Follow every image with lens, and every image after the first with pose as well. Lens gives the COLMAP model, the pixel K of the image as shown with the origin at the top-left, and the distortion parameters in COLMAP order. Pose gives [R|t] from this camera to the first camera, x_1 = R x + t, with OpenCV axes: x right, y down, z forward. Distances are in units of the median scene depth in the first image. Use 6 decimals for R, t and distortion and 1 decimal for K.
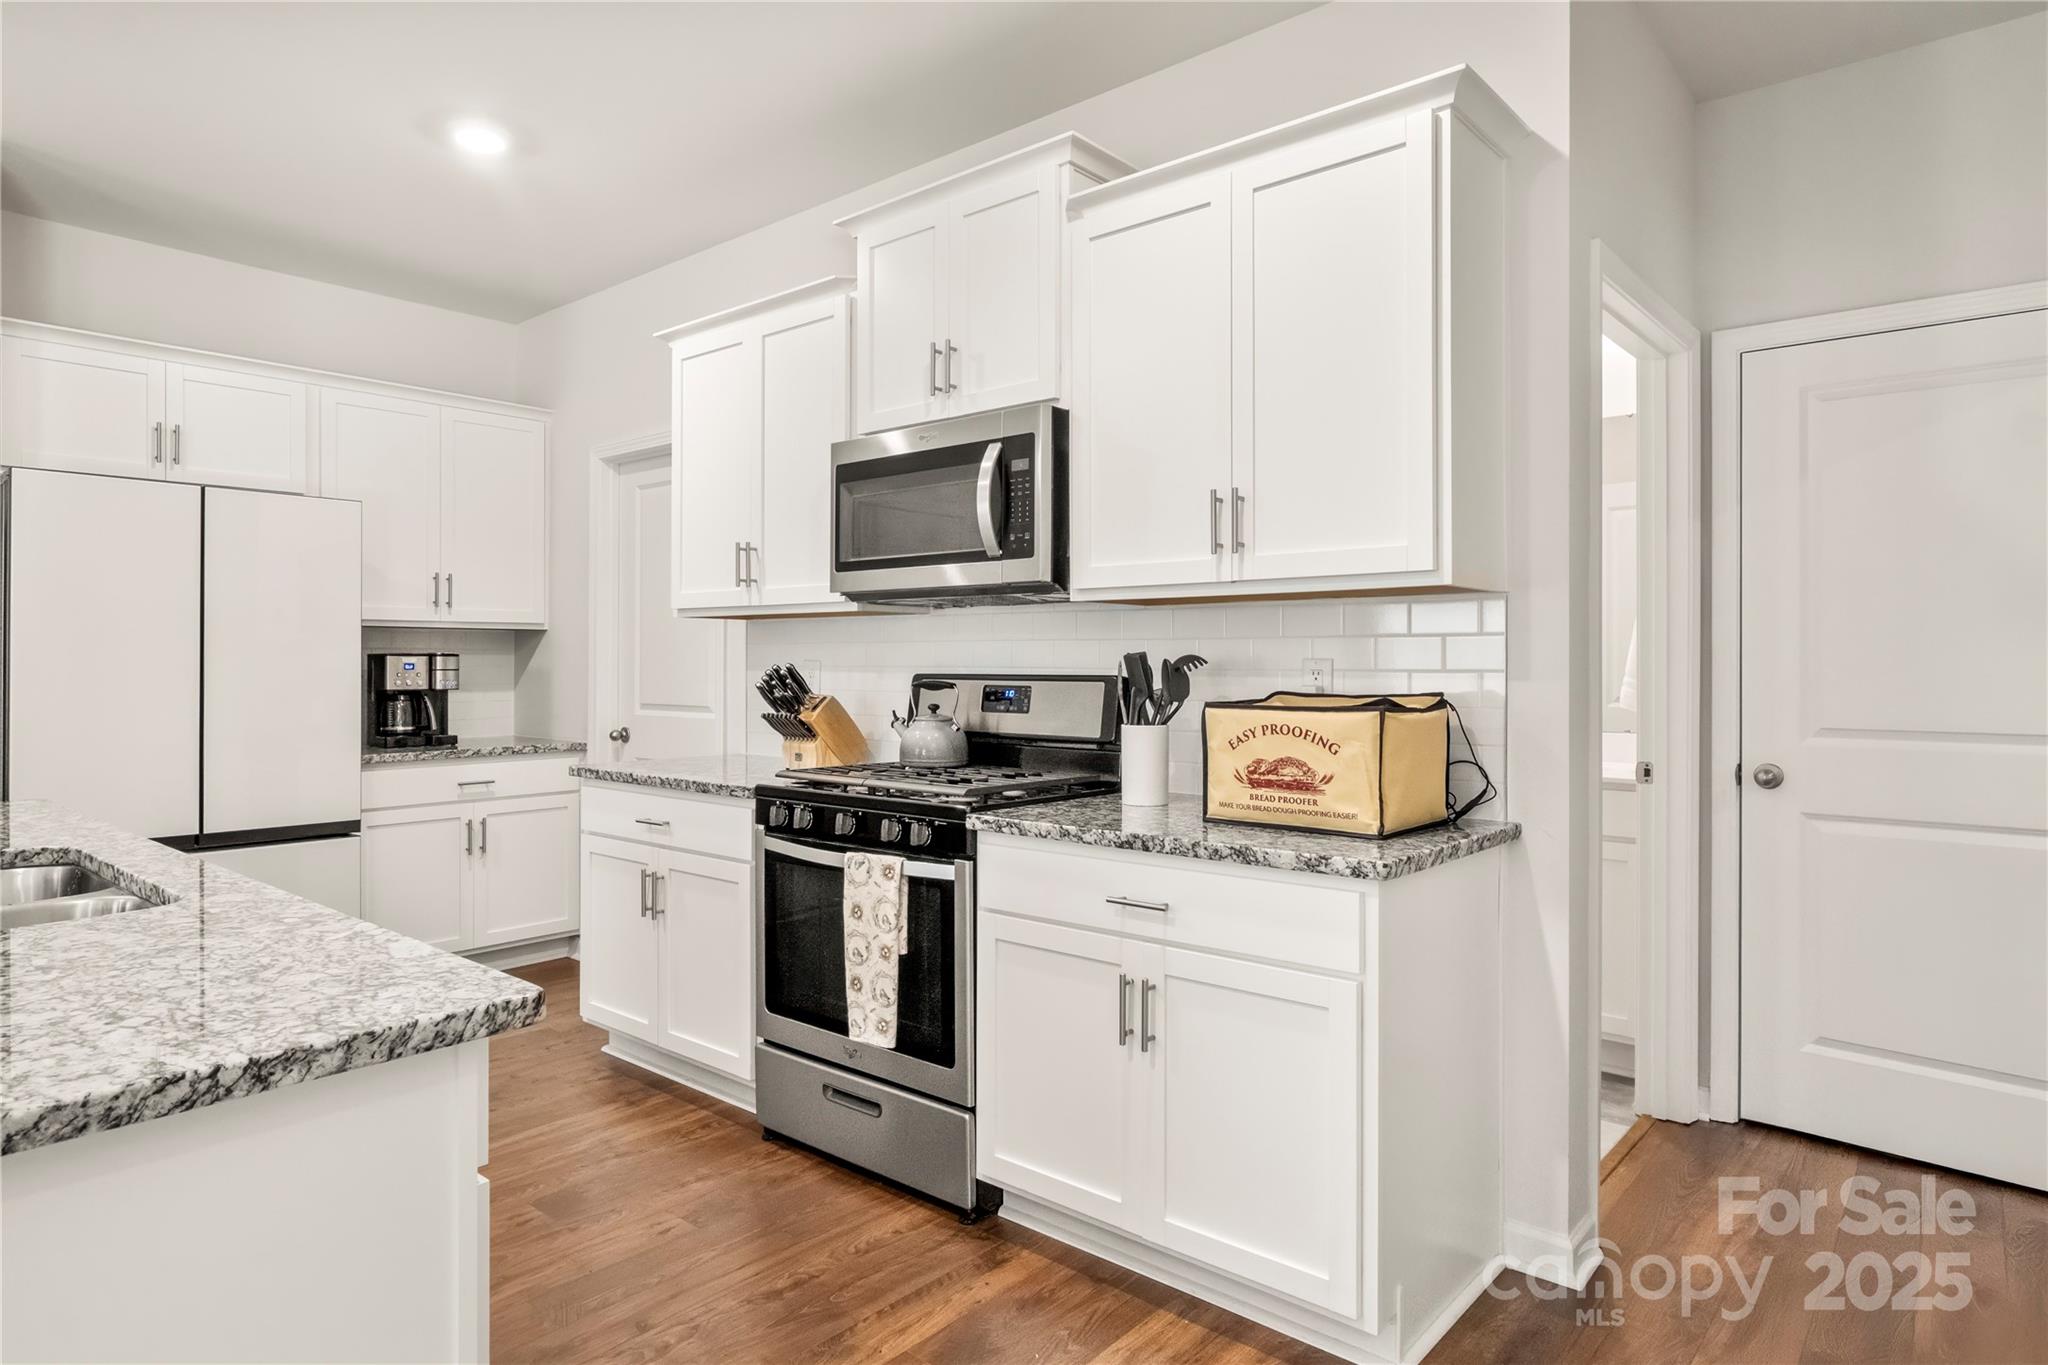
lens RADIAL K [[1165.9, 0, 1028.9], [0, 1165.9, 660.5], [0, 0, 1]] dist [-0.008618, -0.000417]
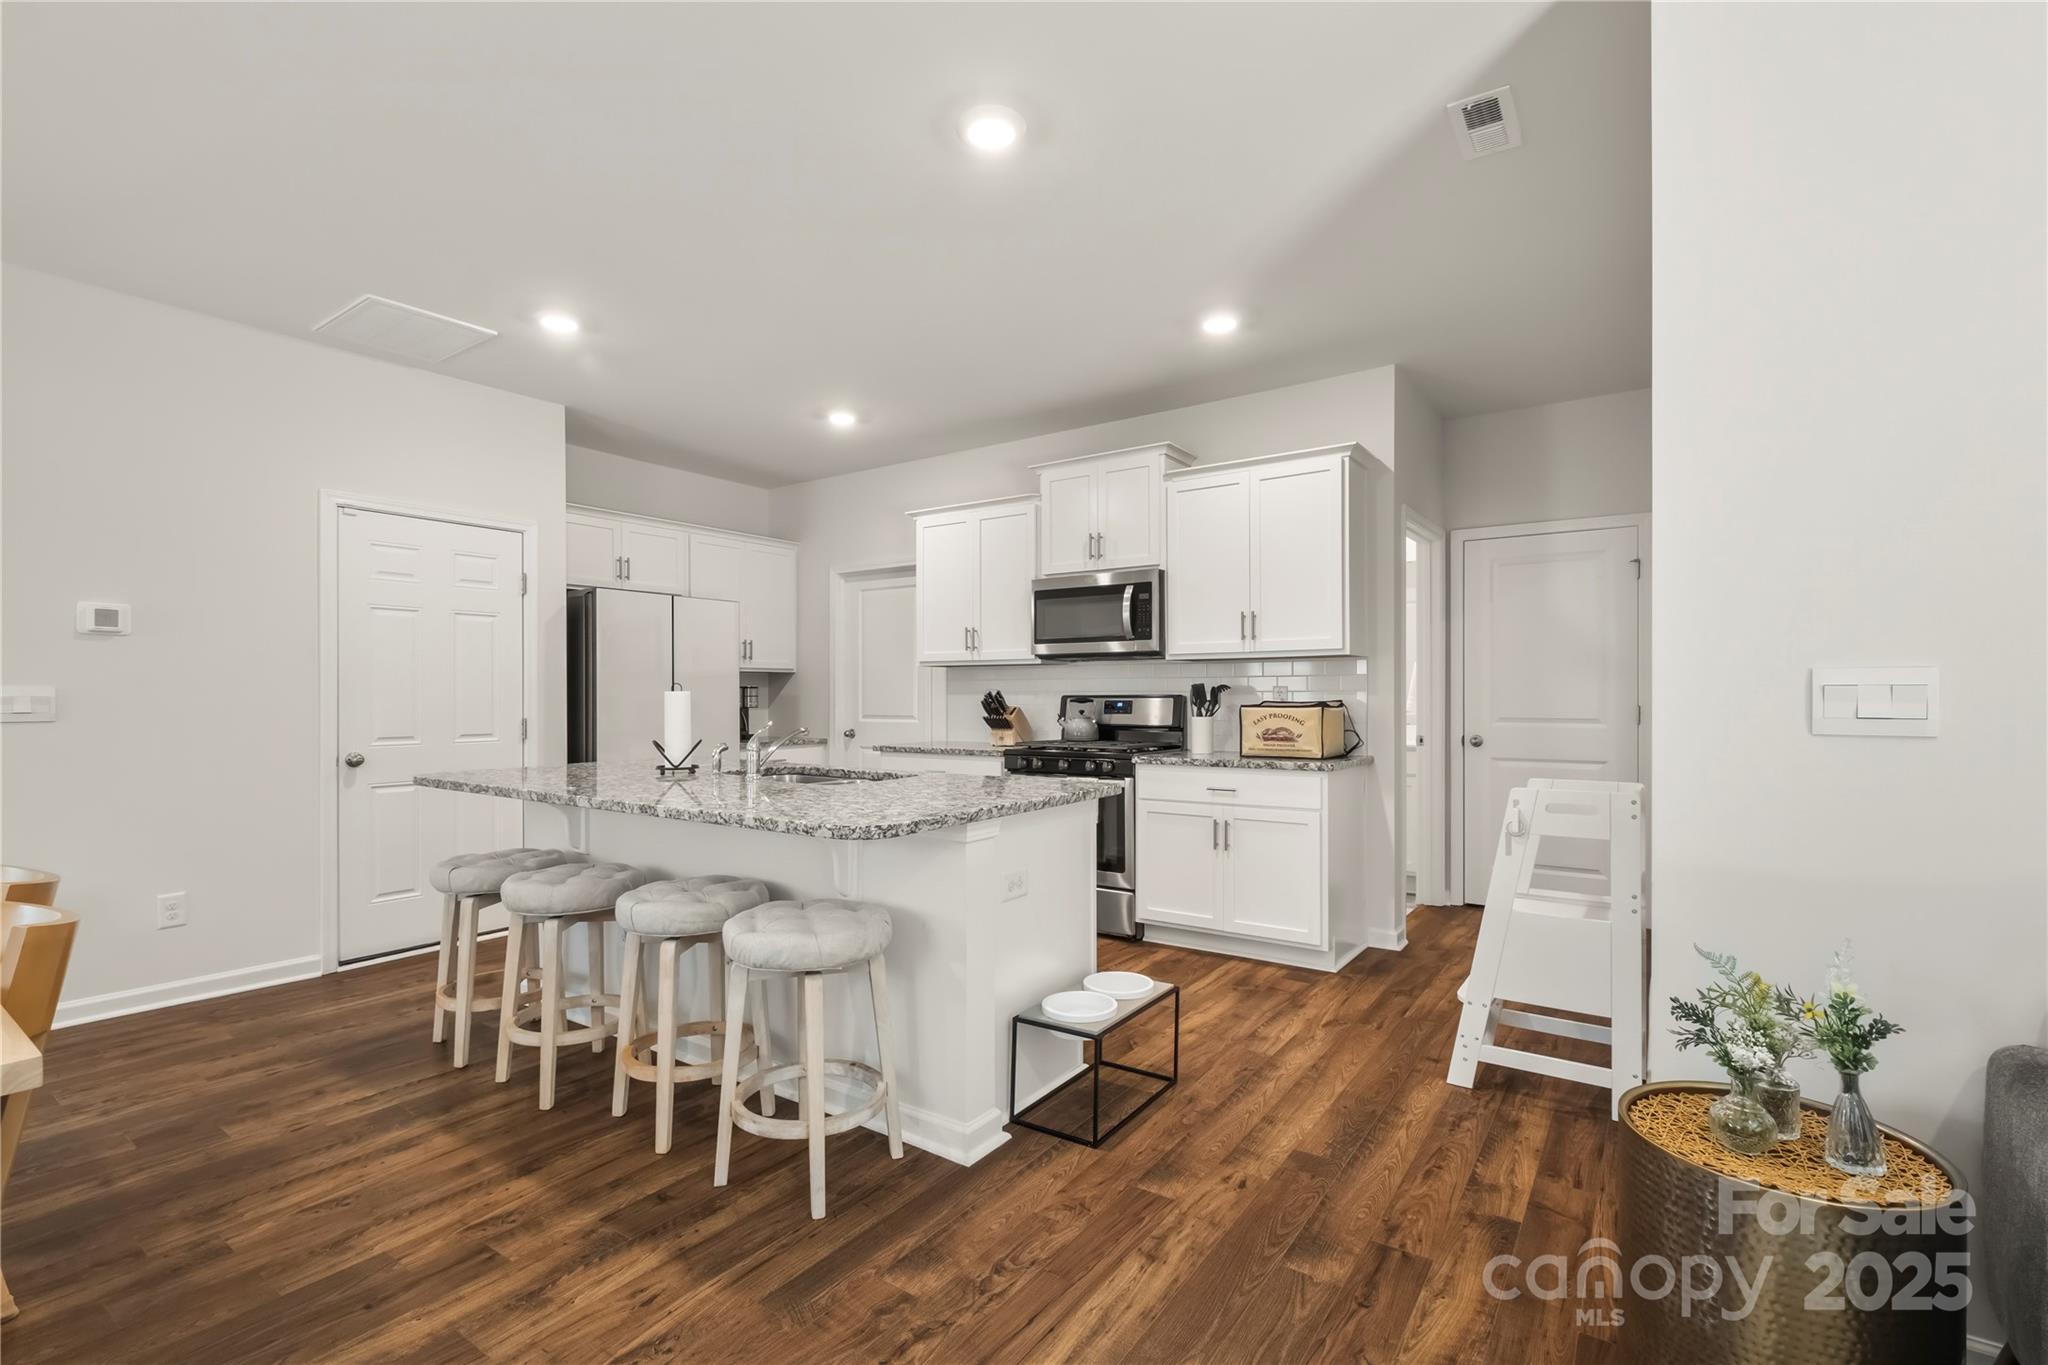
lens RADIAL K [[899.3, 0, 1030.6], [0, 899.3, 698.8], [0, 0, 1]] dist [0.002330, -0.005408]
pose [[0.995017, -0.004938, 0.099580, -0.354022], [0.004365, 0.999973, 0.005976, 0.009229], [-0.099607, -0.005511, 0.995012, -0.581791]]
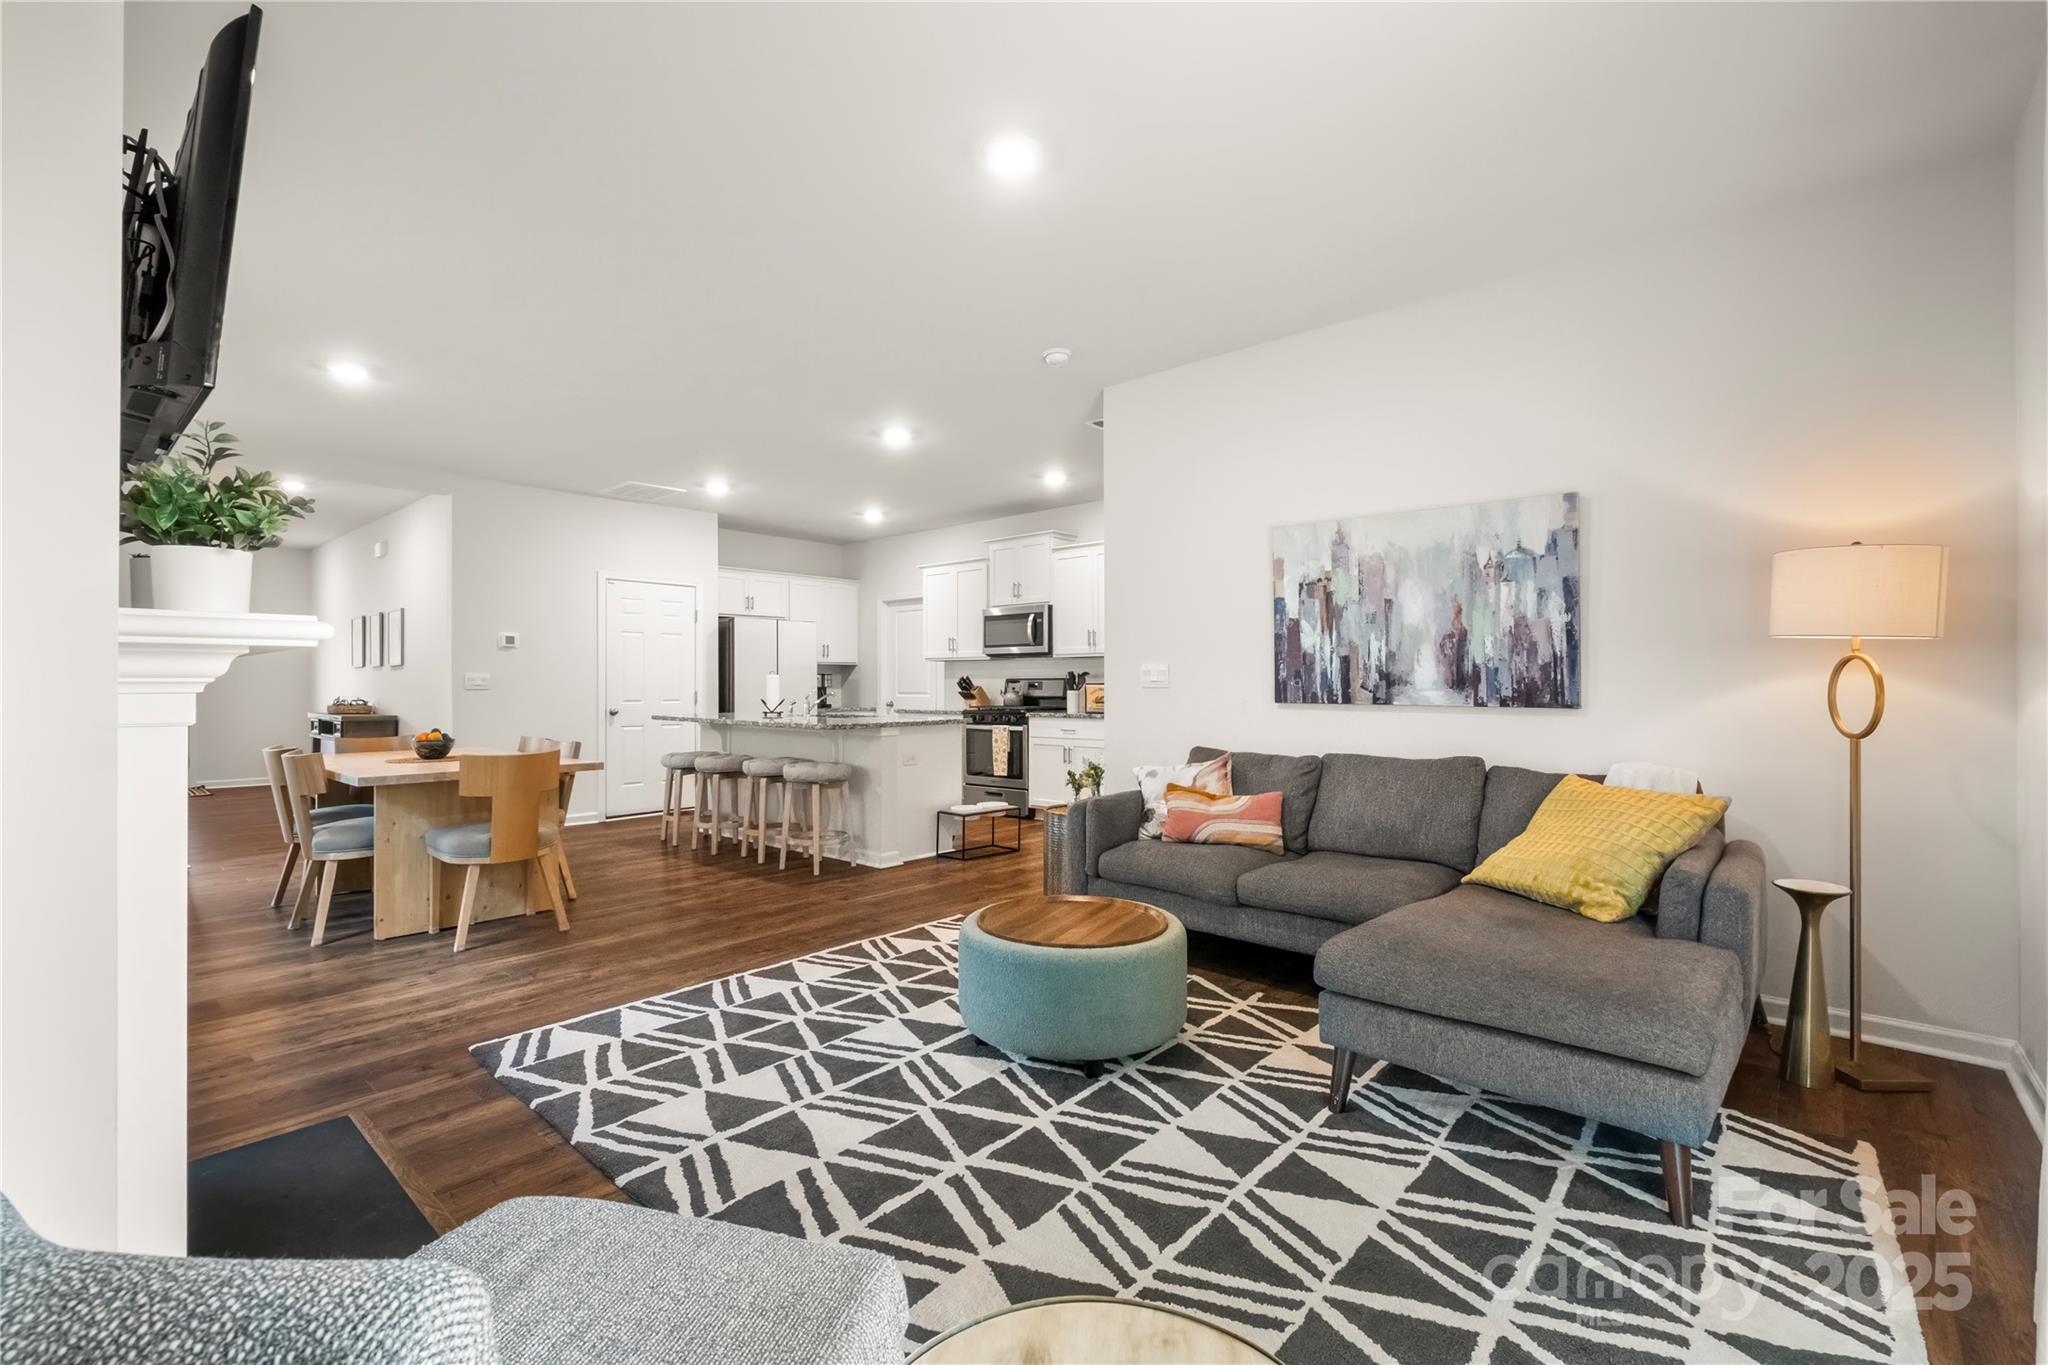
lens RADIAL K [[851.4, 0, 1024.0], [0, 851.4, 682.5], [0, 0, 1]] dist [0.001847, -0.000025]
pose [[0.999762, -0.004071, -0.021445, 0.000959], [0.004045, 0.999991, -0.001234, 0.028965], [0.021450, 0.001147, 0.999769, -1.559435]]
